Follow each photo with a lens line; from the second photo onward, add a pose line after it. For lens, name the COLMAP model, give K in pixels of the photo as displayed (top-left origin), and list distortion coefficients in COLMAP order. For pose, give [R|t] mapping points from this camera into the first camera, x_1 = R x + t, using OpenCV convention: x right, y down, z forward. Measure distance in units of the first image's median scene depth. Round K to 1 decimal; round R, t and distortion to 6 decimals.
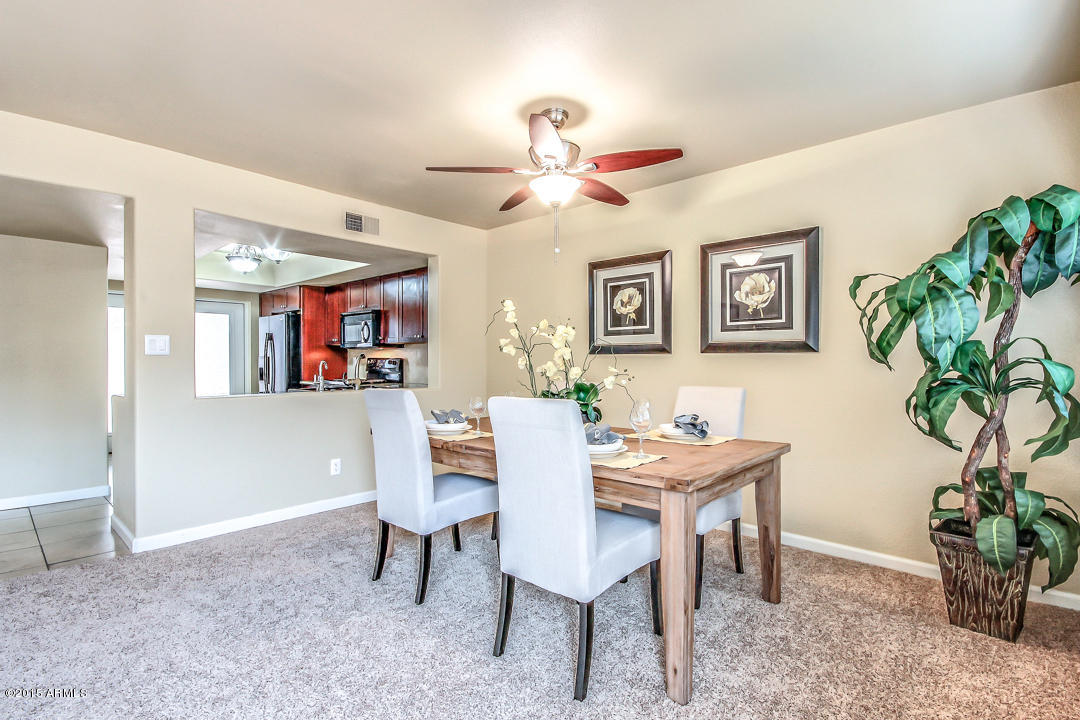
lens RADIAL K [[500.2, 0, 540.0], [0, 500.2, 360.0], [0, 0, 1]] dist [-0.054566, 0.022310]
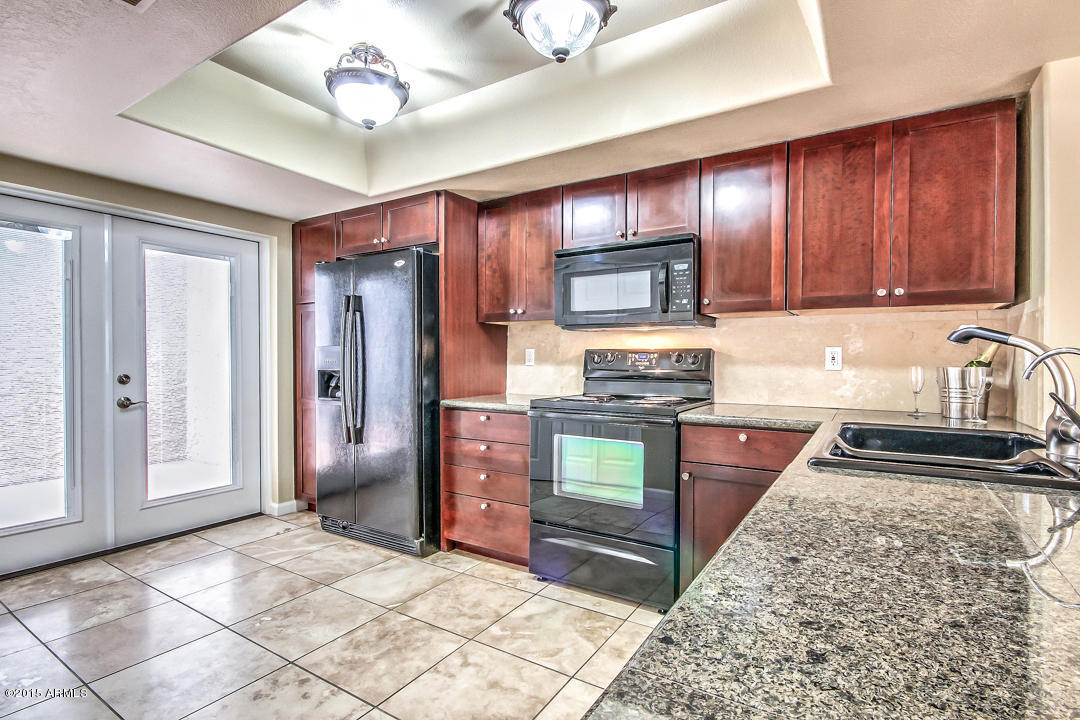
lens RADIAL K [[500.2, 0, 540.0], [0, 500.2, 360.0], [0, 0, 1]] dist [-0.054566, 0.022310]
pose [[0.983377, 0.001076, 0.181571, -0.469887], [-0.001060, 0.999999, -0.000183, 0.005105], [-0.181571, -0.000013, 0.983378, 0.523432]]
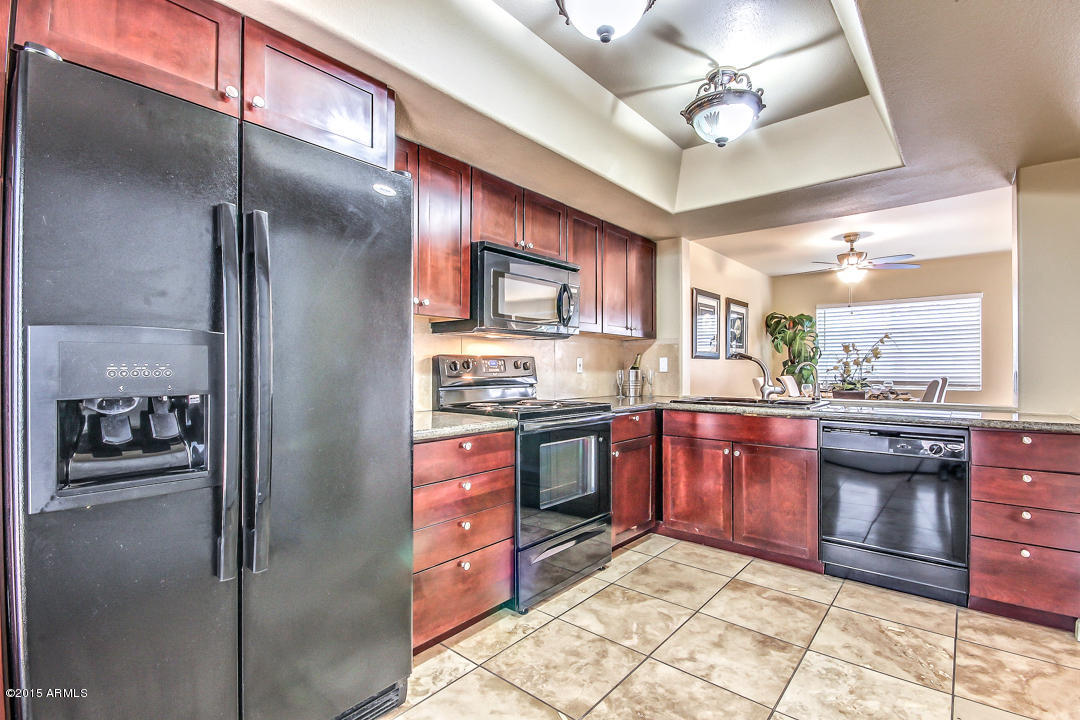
lens RADIAL K [[500.2, 0, 540.0], [0, 500.2, 360.0], [0, 0, 1]] dist [-0.054566, 0.022310]
pose [[-0.027052, 0.009712, 0.999587, -0.755028], [0.001691, 0.999952, -0.009670, 0.003218], [-0.999633, 0.001428, -0.027068, 0.910196]]
